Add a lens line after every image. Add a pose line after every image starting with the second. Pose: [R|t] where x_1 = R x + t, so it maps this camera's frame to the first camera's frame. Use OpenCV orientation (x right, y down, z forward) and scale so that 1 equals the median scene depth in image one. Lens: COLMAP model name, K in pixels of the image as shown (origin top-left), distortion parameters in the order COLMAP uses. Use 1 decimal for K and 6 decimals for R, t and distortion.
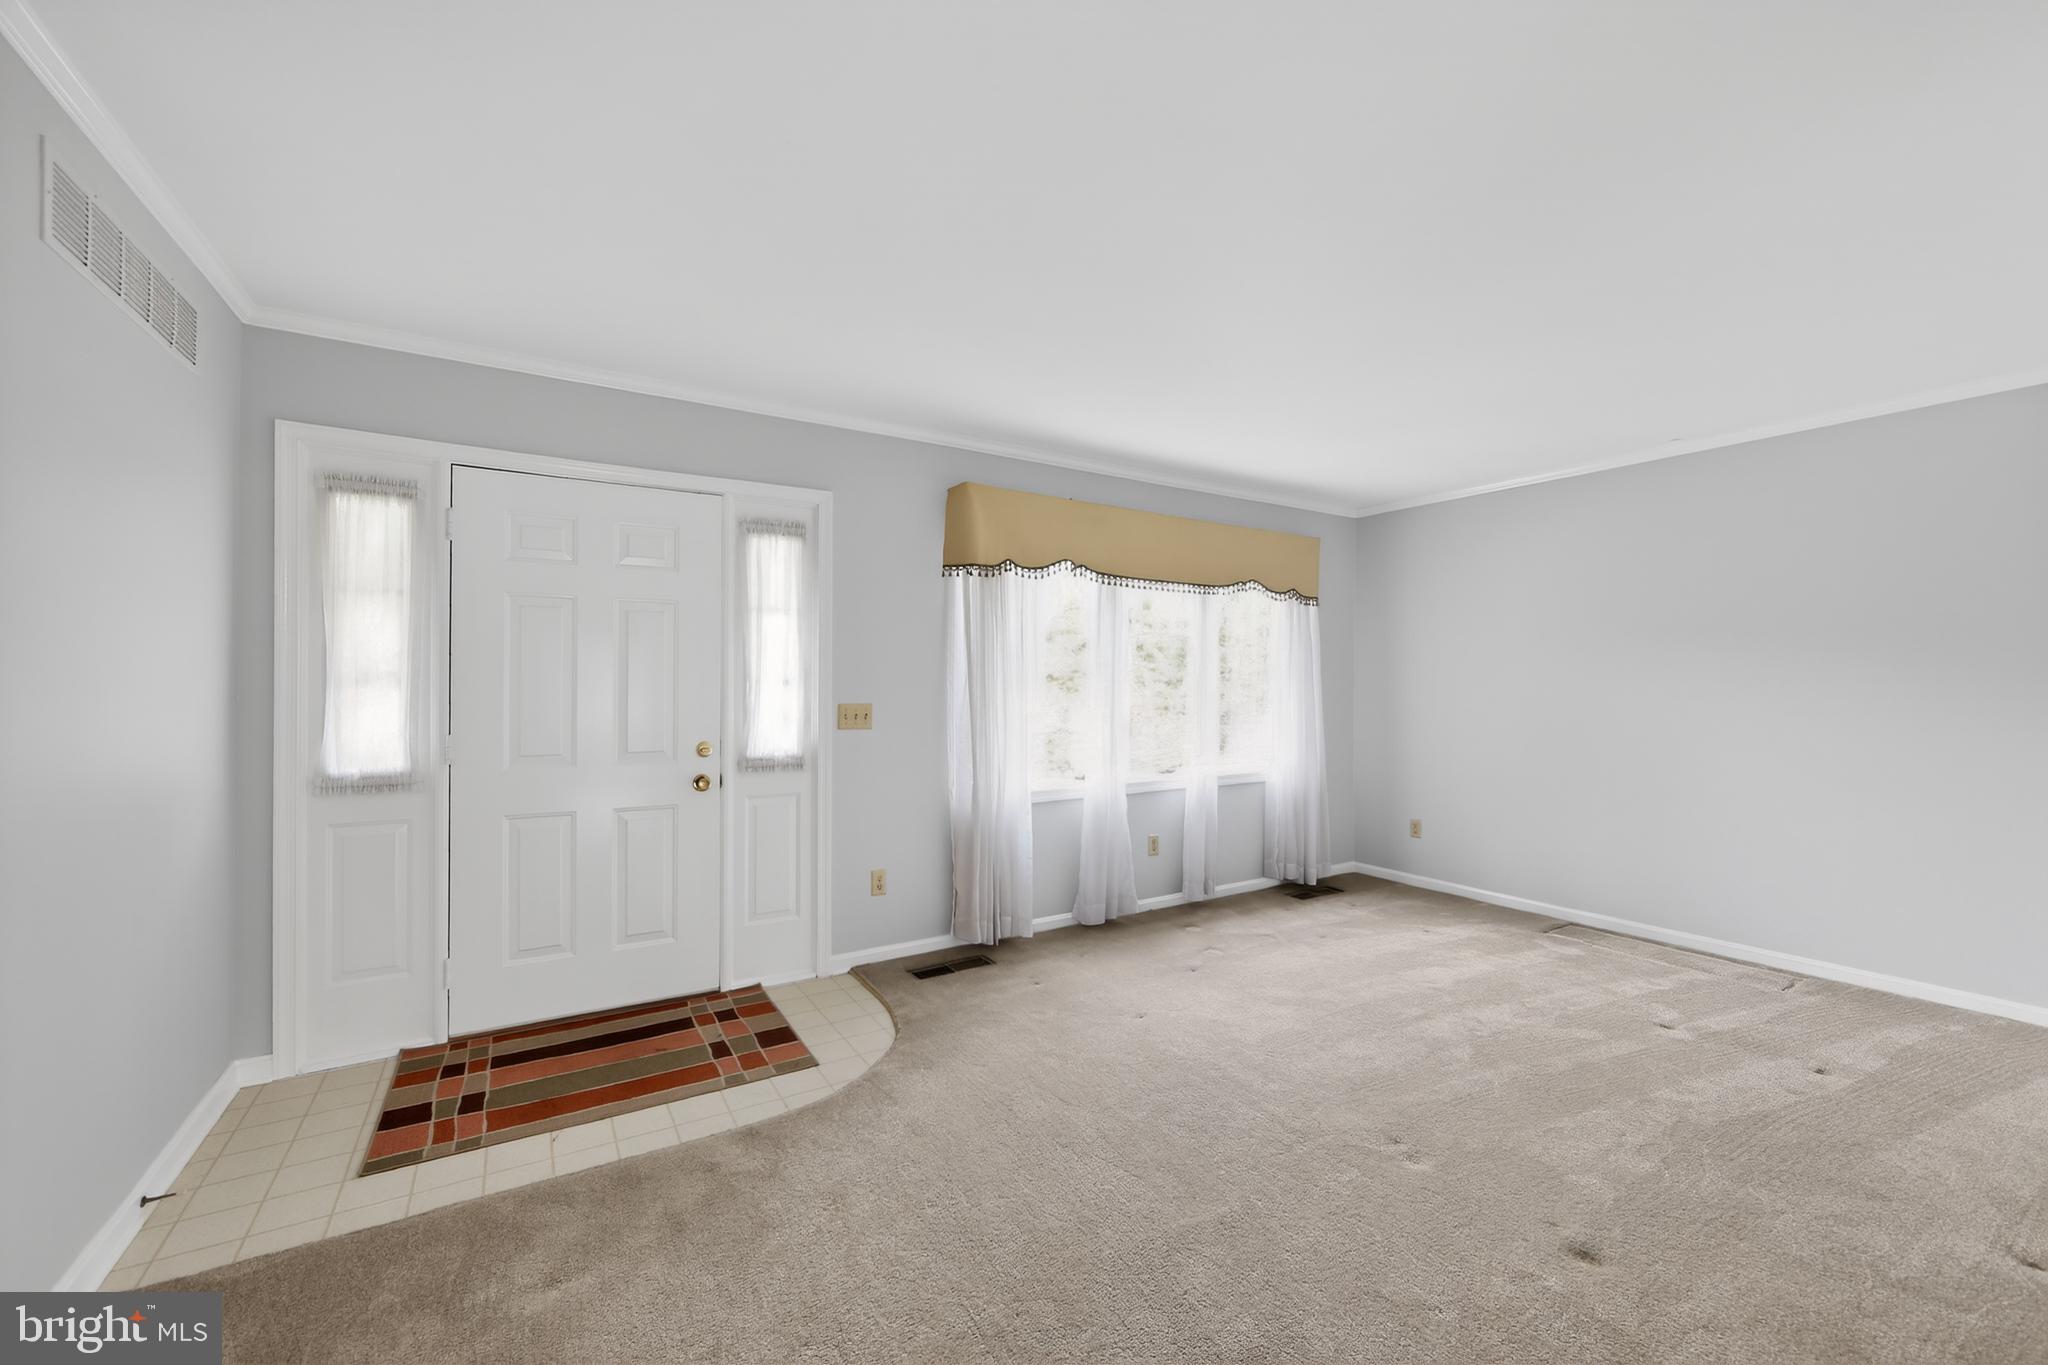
lens RADIAL K [[804.4, 0, 1012.0], [0, 804.4, 682.5], [0, 0, 1]] dist [-0.003363, -0.000357]
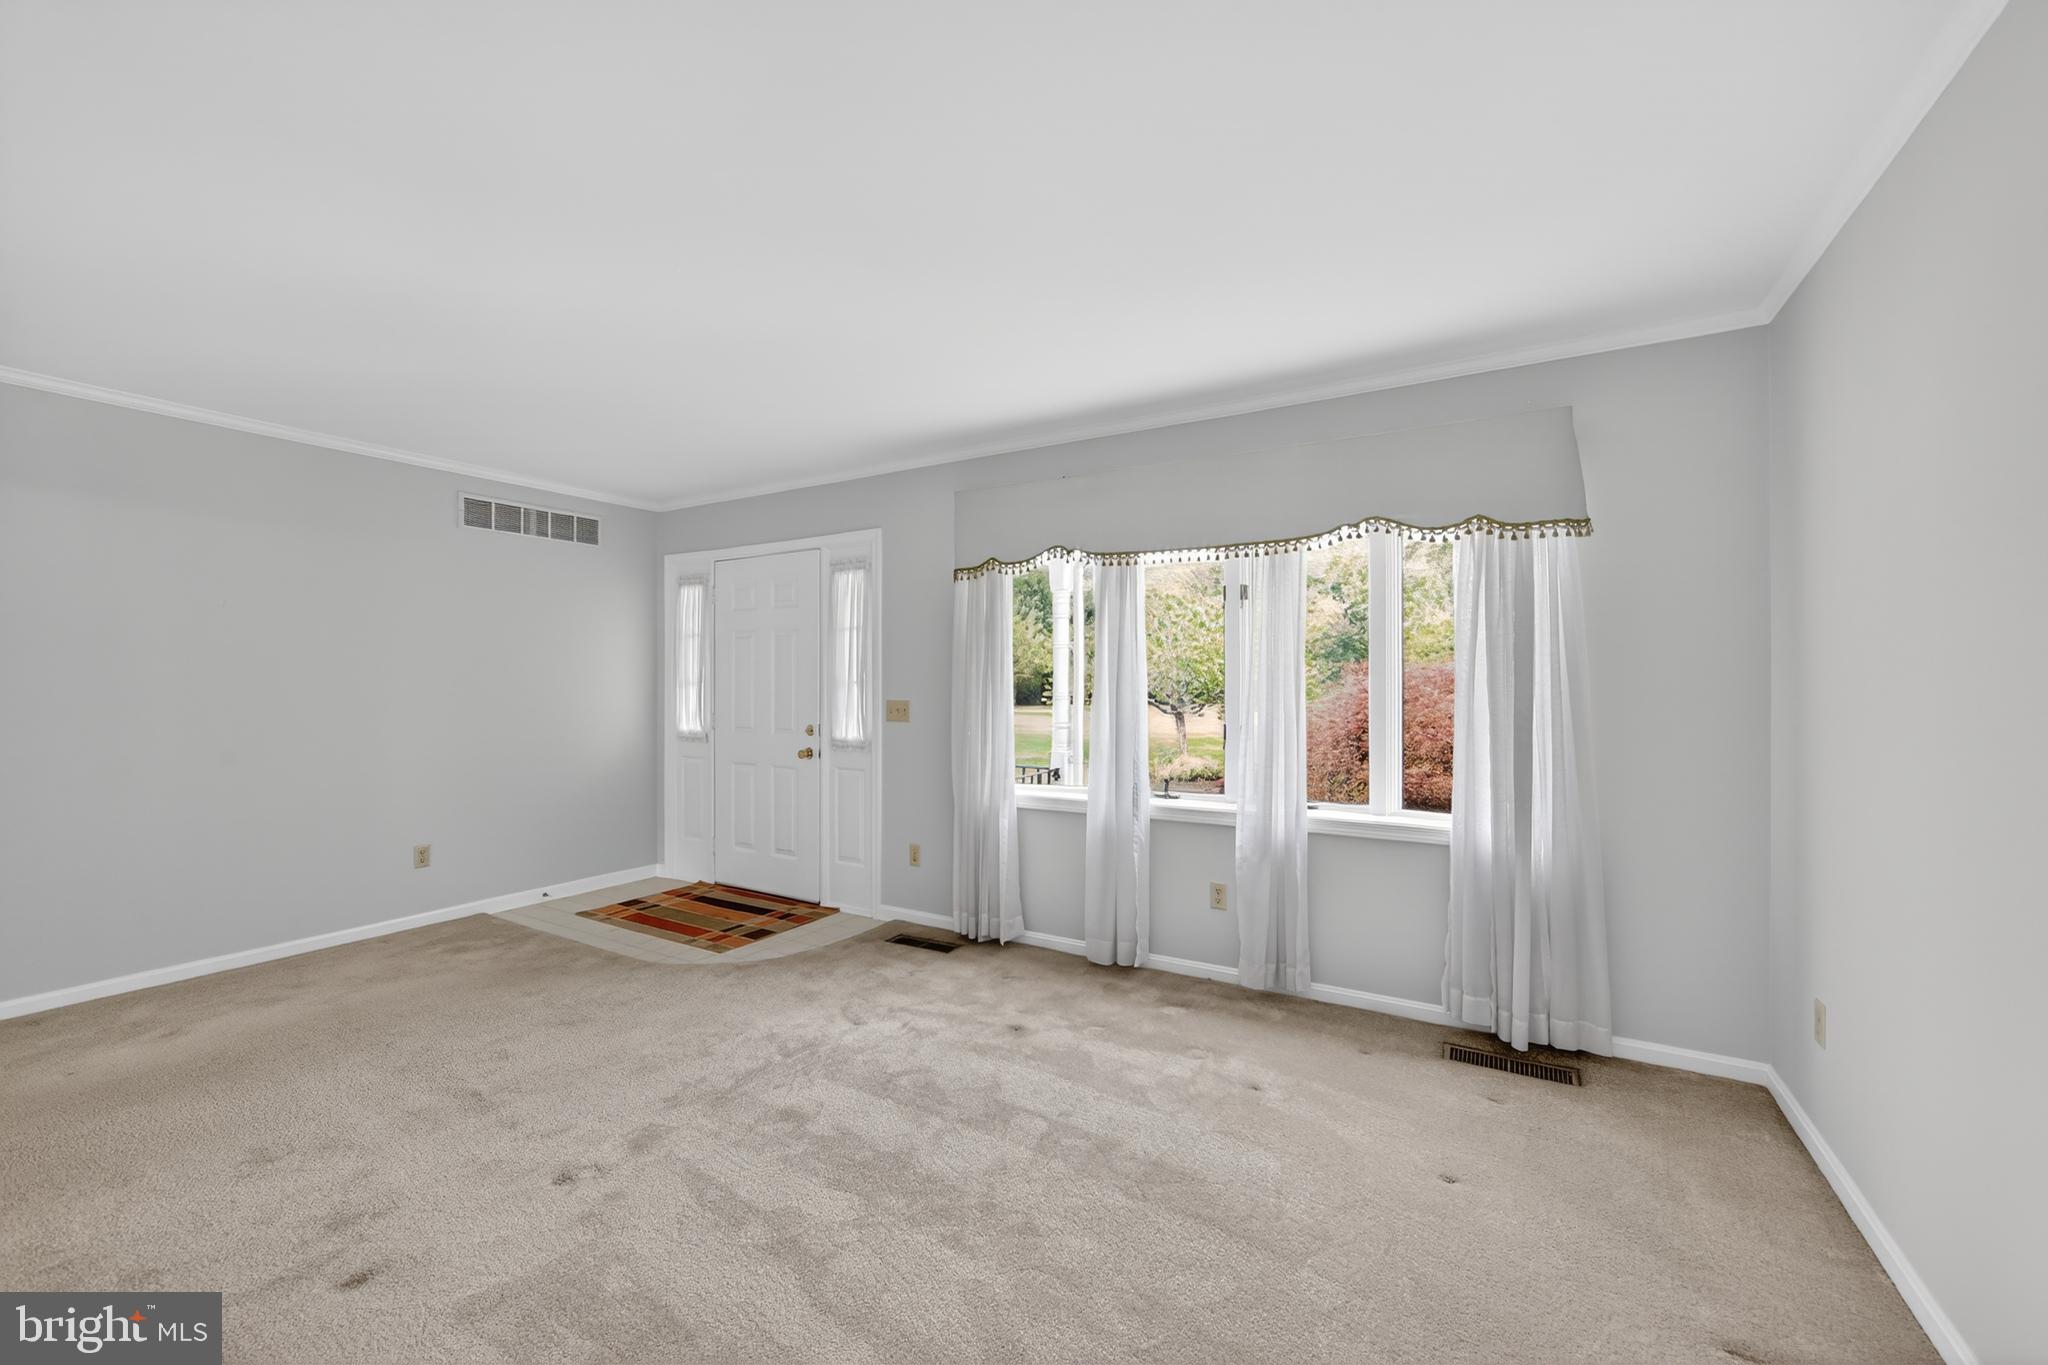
lens RADIAL K [[804.4, 0, 1015.1], [0, 804.4, 680.9], [0, 0, 1]] dist [-0.003363, -0.000357]
pose [[0.472946, -0.003850, -0.881083, 1.017199], [0.002787, 0.999992, -0.002874, 0.000813], [0.881087, -0.001097, 0.472953, 0.635297]]
